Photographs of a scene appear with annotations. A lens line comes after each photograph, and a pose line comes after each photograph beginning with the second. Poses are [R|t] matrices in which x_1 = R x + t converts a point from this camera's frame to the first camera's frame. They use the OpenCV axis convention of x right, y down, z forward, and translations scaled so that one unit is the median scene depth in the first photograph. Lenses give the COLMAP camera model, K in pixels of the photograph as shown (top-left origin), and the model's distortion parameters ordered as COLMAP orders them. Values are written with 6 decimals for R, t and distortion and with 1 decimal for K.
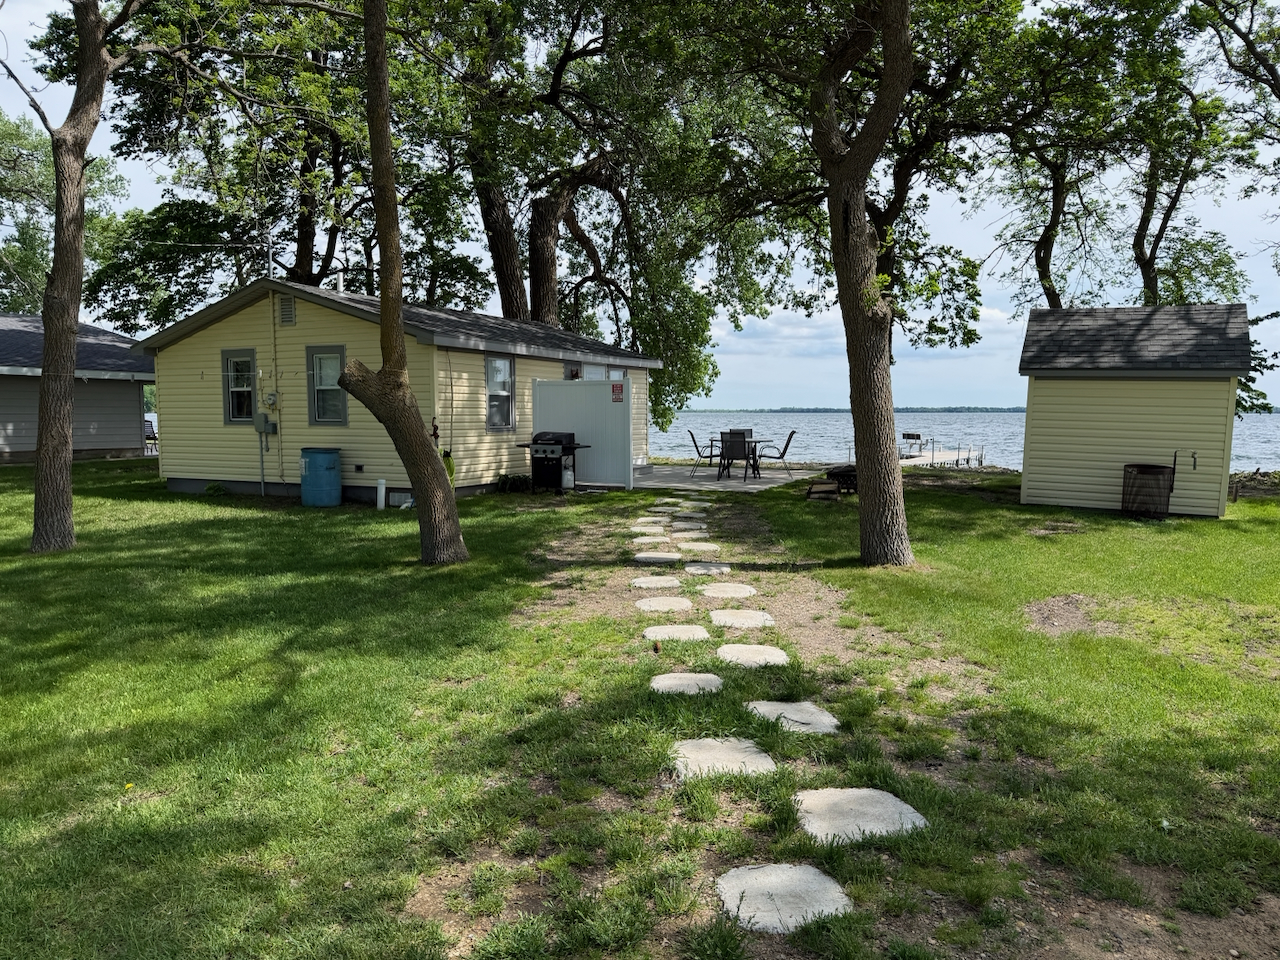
lens RADIAL K [[871.7, 0, 645.7], [0, 871.7, 495.2], [0, 0, 1]] dist [0.071192, -0.086492]
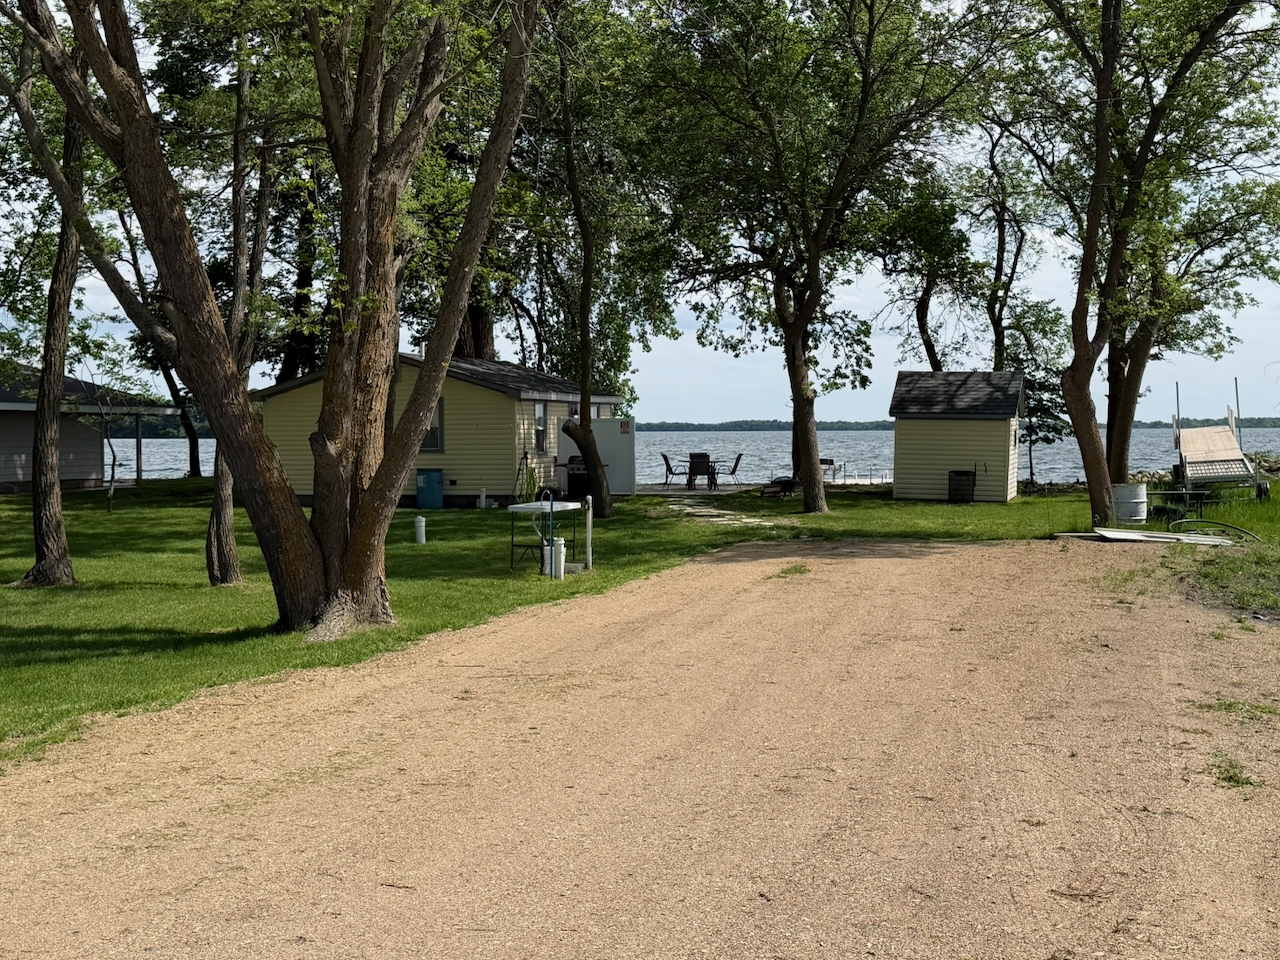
lens RADIAL K [[1647.0, 0, 640.0], [0, 1647.0, 480.0], [0, 0, 1]] dist [1.003231, -0.003740]
pose [[0.982774, -0.015196, 0.184187, -0.424558], [0.026397, 0.997937, -0.058517, 0.106432], [-0.182918, 0.062371, 0.981148, -1.385332]]
